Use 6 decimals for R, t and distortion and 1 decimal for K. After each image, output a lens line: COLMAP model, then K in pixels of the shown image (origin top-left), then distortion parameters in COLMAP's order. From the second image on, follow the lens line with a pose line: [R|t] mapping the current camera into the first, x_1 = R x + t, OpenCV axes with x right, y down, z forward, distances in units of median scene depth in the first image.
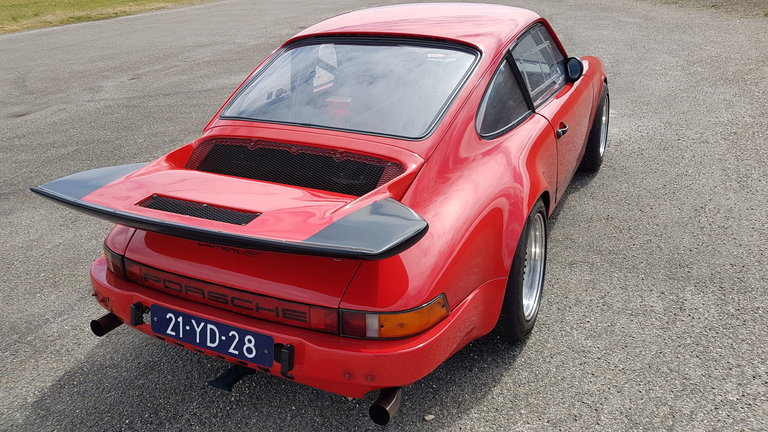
lens RADIAL K [[608.5, 0, 370.0], [0, 608.5, 185.7], [0, 0, 1]] dist [0.105457, -0.239757]
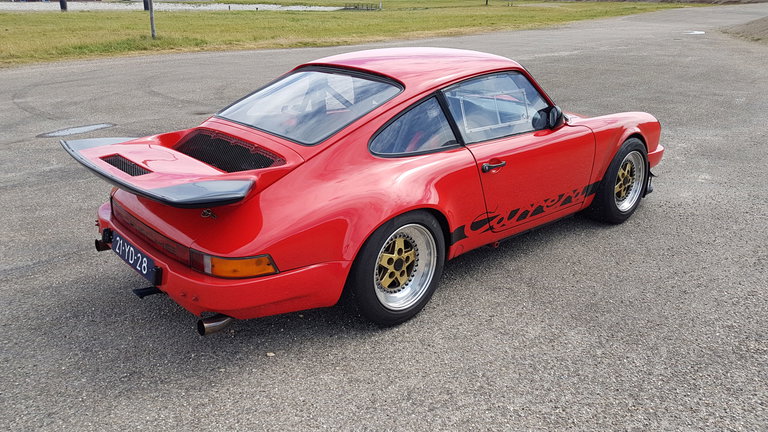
lens RADIAL K [[594.8, 0, 372.0], [0, 594.8, 218.4], [0, 0, 1]] dist [0.115292, -0.227066]
pose [[0.928699, 0.170885, -0.329116, 0.568114], [-0.172456, 0.984709, 0.024649, 0.018772], [0.328295, 0.033867, 0.943968, -0.128039]]
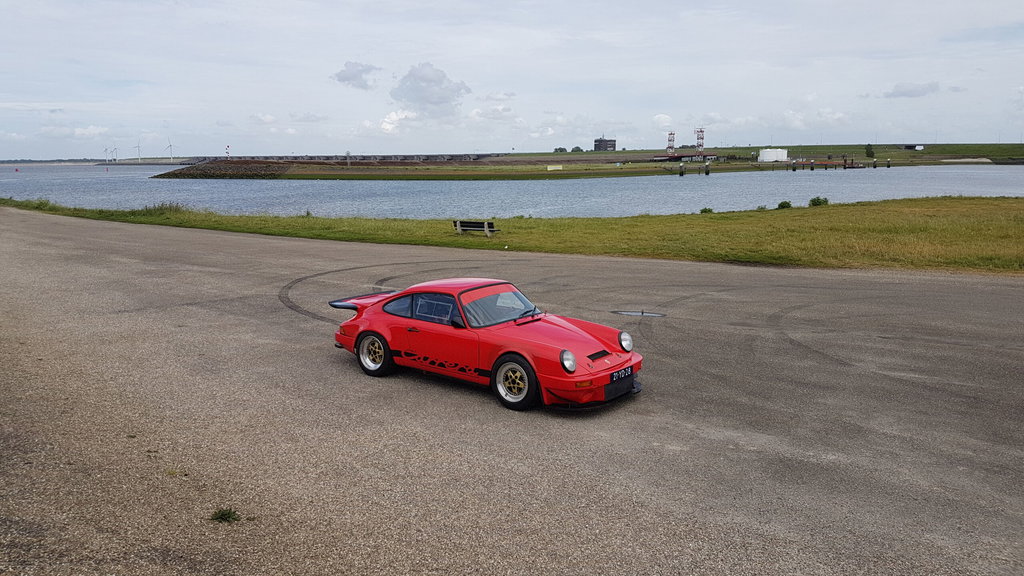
lens RADIAL K [[783.0, 0, 496.8], [0, 783.0, 288.3], [0, 0, 1]] dist [0.250617, -0.459611]
pose [[-0.197807, 0.189120, -0.961824, 3.881153], [-0.339786, 0.907148, 0.248249, -1.361069], [0.919466, 0.375919, -0.115180, 1.898890]]
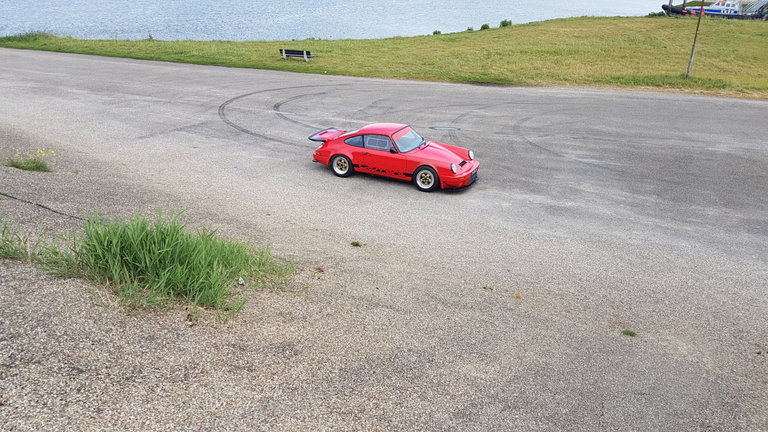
lens RADIAL K [[587.2, 0, 372.6], [0, 587.2, 216.2], [0, 0, 1]] dist [0.250617, -0.459611]
pose [[0.003332, 0.413978, -0.910281, 5.696391], [-0.363548, 0.848501, 0.384551, -1.773220], [0.931570, 0.329649, 0.153328, 0.560656]]
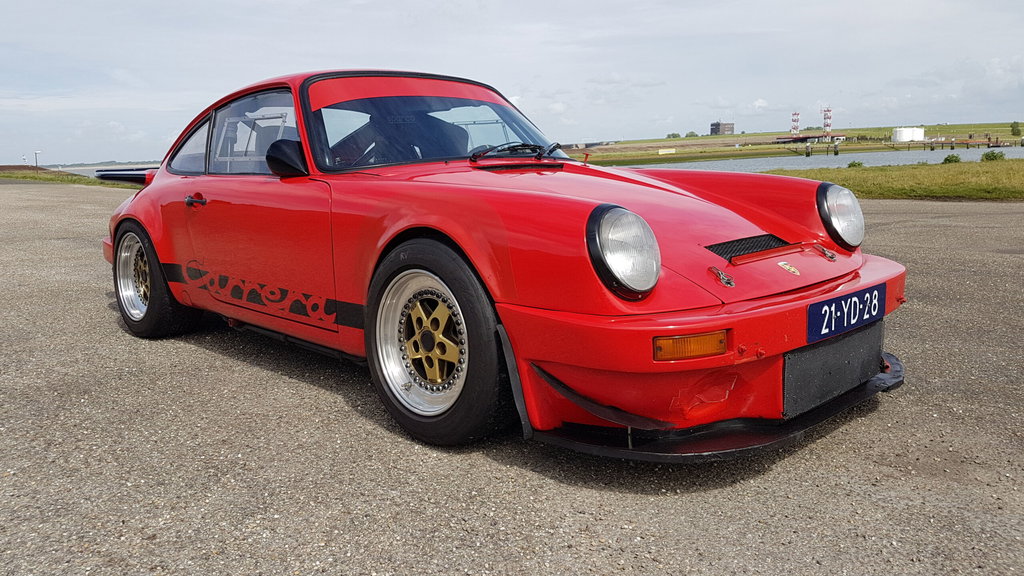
lens RADIAL K [[793.1, 0, 496.0], [0, 793.1, 291.3], [0, 0, 1]] dist [0.115292, -0.227066]
pose [[-0.328401, 0.200583, -0.922995, 1.477712], [-0.298129, 0.905226, 0.302796, -0.527522], [0.896254, 0.374610, -0.237477, 1.996868]]
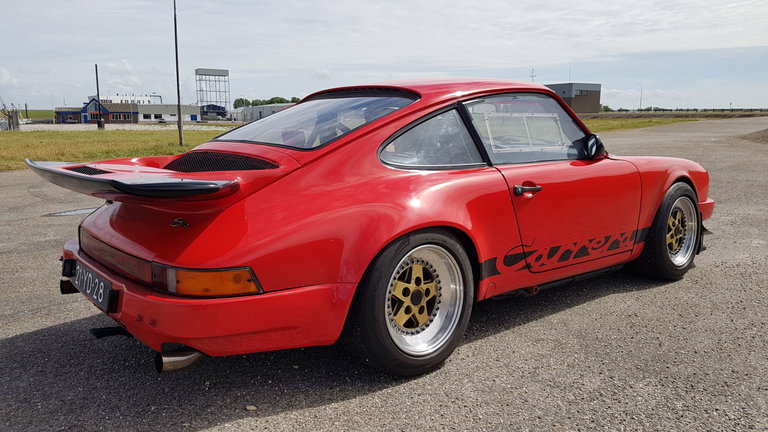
lens RADIAL K [[599.0, 0, 380.0], [0, 599.0, 212.7], [0, 0, 1]] dist [0.092893, -0.213292]
pose [[0.919829, 0.094666, -0.380728, 0.543359], [-0.168725, 0.971574, -0.166059, 0.164547], [0.354185, 0.216984, 0.909654, 0.081112]]
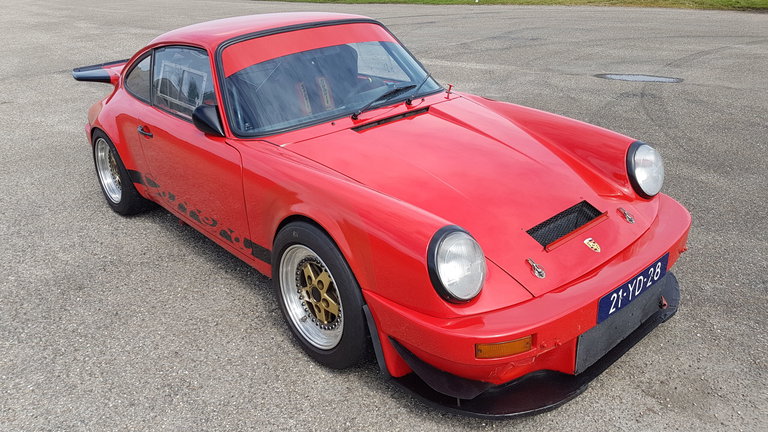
lens RADIAL K [[594.8, 0, 372.0], [0, 594.8, 218.4], [0, 0, 1]] dist [0.115292, -0.227066]
pose [[-0.371099, 0.429911, -0.823081, 1.347190], [-0.268673, 0.798752, 0.538339, -0.796701], [0.888876, 0.420917, -0.180910, 1.924098]]
